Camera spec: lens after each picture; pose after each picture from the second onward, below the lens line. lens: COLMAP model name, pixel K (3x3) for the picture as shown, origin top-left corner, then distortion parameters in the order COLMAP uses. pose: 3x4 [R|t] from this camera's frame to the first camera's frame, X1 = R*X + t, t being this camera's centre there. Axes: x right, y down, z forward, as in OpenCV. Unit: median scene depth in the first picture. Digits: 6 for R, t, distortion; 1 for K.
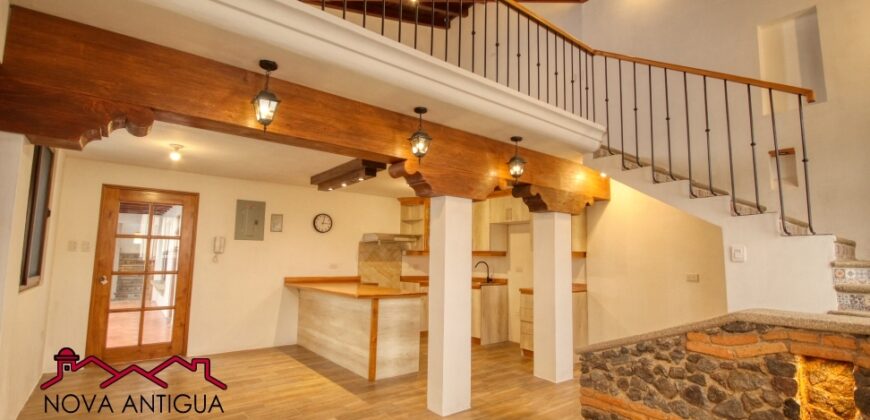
lens RADIAL K [[402.7, 0, 439.1], [0, 402.7, 215.5], [0, 0, 1]] dist [-0.002494, 0.000226]
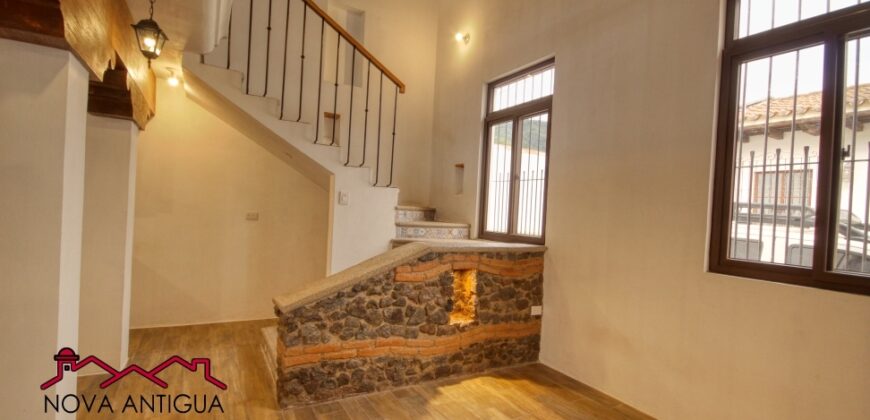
lens RADIAL K [[402.7, 0, 439.1], [0, 402.7, 215.5], [0, 0, 1]] dist [-0.002494, 0.000226]
pose [[0.141040, -0.019758, 0.989807, -0.275266], [-0.154213, 0.987158, 0.041680, 0.036242], [-0.977919, -0.158520, 0.136182, 0.374525]]
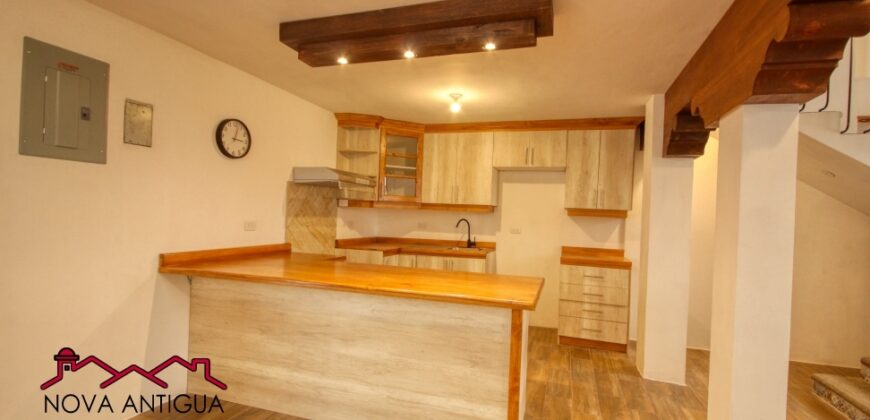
lens RADIAL K [[402.7, 0, 439.1], [0, 402.7, 215.5], [0, 0, 1]] dist [-0.002494, 0.000226]
pose [[0.831707, 0.013467, 0.555051, -0.465958], [-0.082517, 0.991601, 0.099587, 0.056028], [-0.549049, -0.128628, 0.825833, 0.600736]]
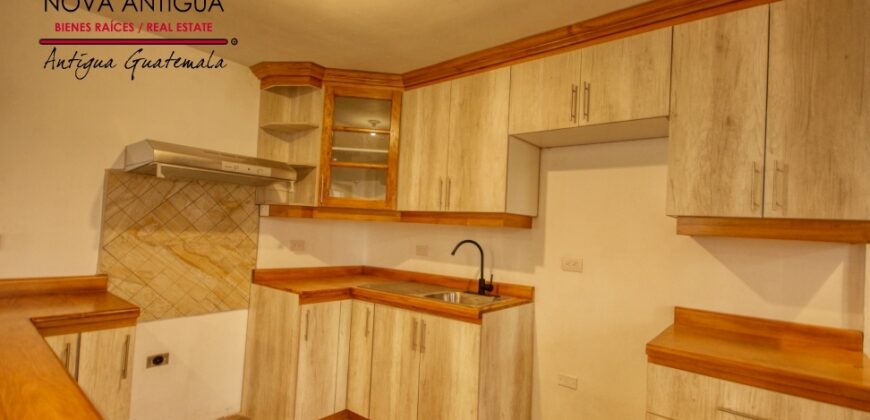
lens RADIAL K [[400.7, 0, 437.7], [0, 400.7, 216.3], [0, 0, 1]] dist [0.001444, 0.000163]
pose [[0.976469, 0.039274, 0.212051, -0.008759], [-0.055881, 0.995773, 0.072896, 0.091487], [-0.208292, -0.083031, 0.974536, 0.885097]]
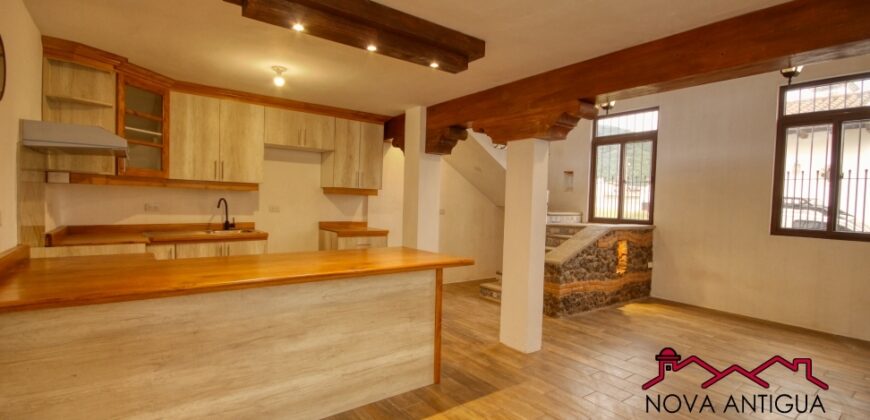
lens RADIAL K [[402.7, 0, 439.1], [0, 402.7, 215.5], [0, 0, 1]] dist [-0.002494, 0.000226]
pose [[0.023328, -0.052596, 0.998343, -0.735996], [-0.134001, 0.989439, 0.055258, 0.084611], [-0.990707, -0.135068, 0.016034, 0.907263]]
